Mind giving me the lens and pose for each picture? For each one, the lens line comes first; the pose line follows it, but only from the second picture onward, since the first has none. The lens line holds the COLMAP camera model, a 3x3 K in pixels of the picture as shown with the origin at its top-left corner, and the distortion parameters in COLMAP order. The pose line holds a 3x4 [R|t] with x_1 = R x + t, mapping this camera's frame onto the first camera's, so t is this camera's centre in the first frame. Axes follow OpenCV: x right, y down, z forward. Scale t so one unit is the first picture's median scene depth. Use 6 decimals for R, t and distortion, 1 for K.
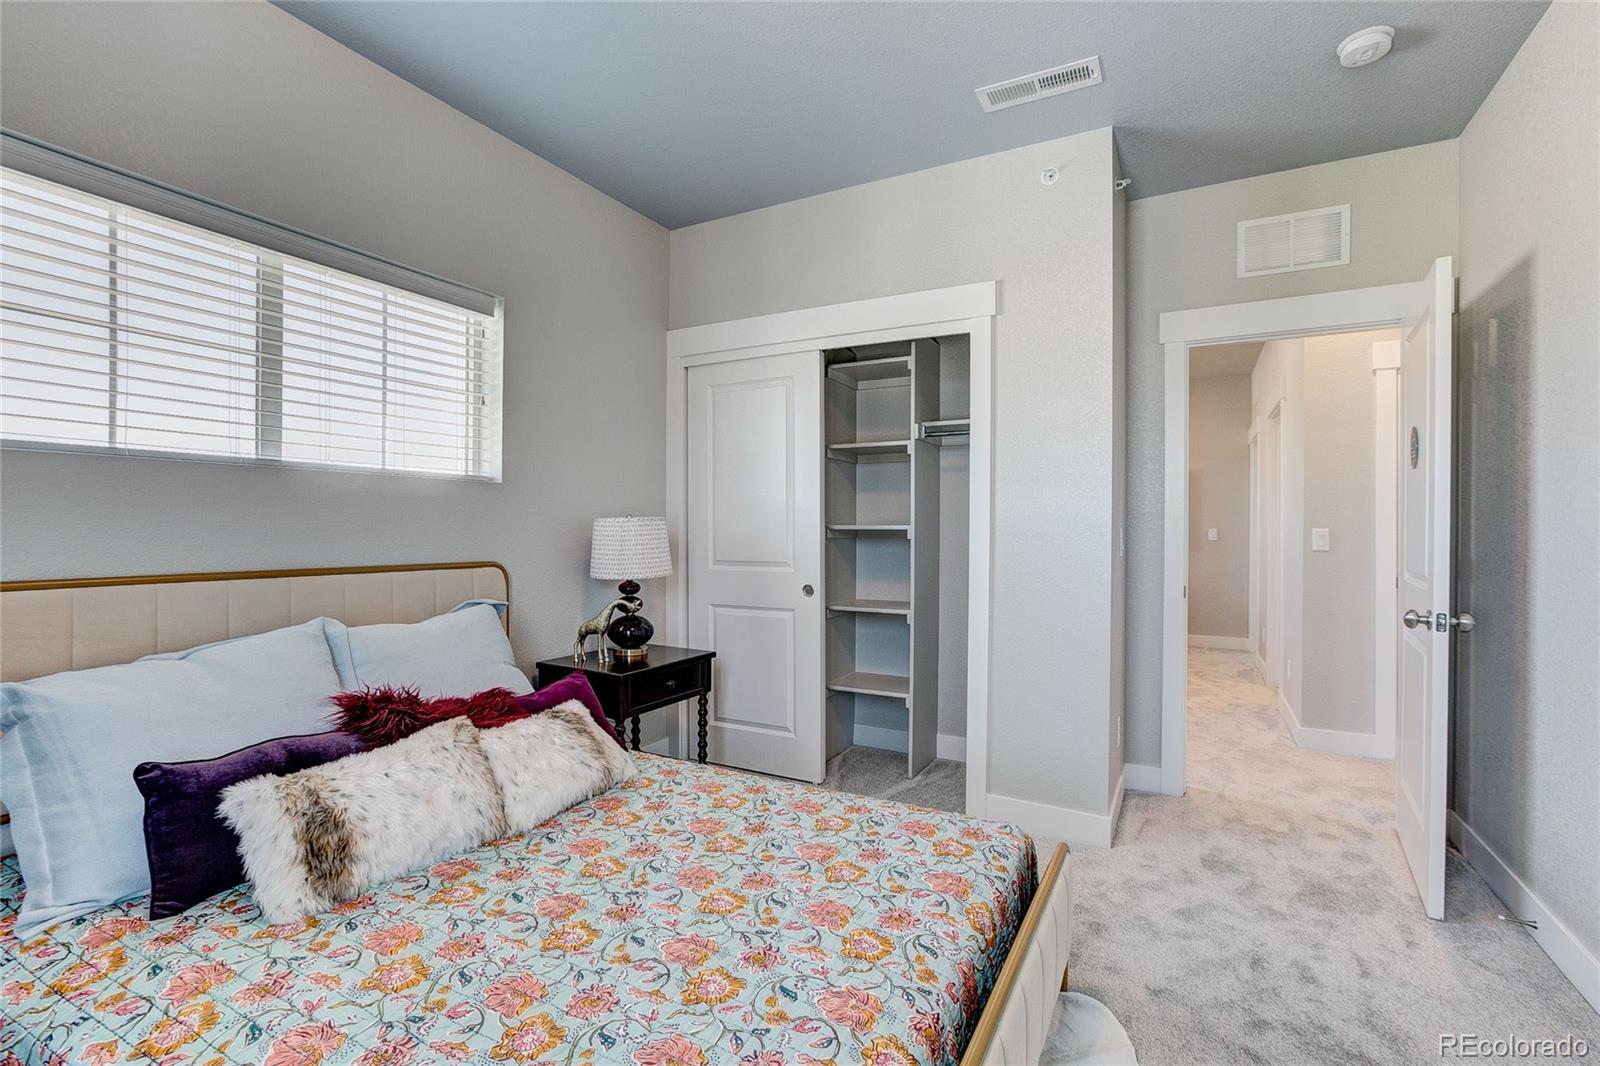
lens RADIAL K [[732.3, 0, 800.0], [0, 732.3, 533.0], [0, 0, 1]] dist [-0.003076, 0.000339]
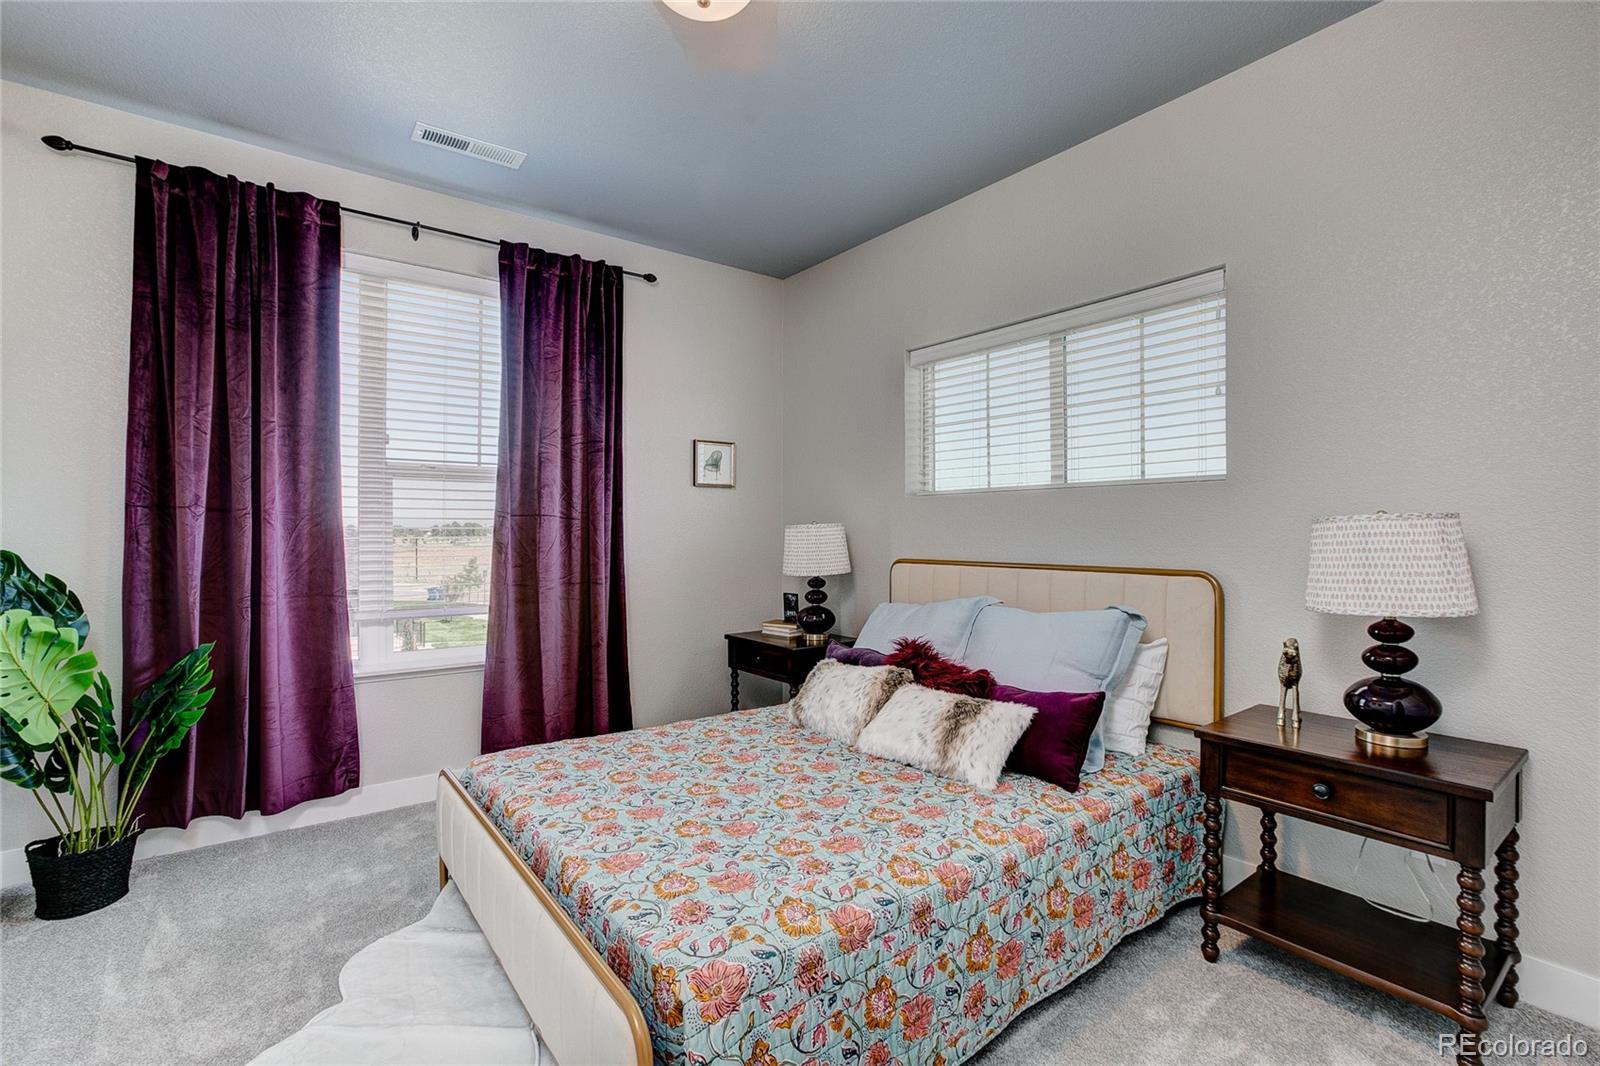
lens RADIAL K [[732.3, 0, 800.0], [0, 732.3, 533.0], [0, 0, 1]] dist [-0.003076, 0.000339]
pose [[-0.428416, 0.005213, -0.903567, 0.801879], [0.004636, 0.999983, 0.003572, -0.016416], [0.903570, -0.002659, -0.428433, 1.261470]]
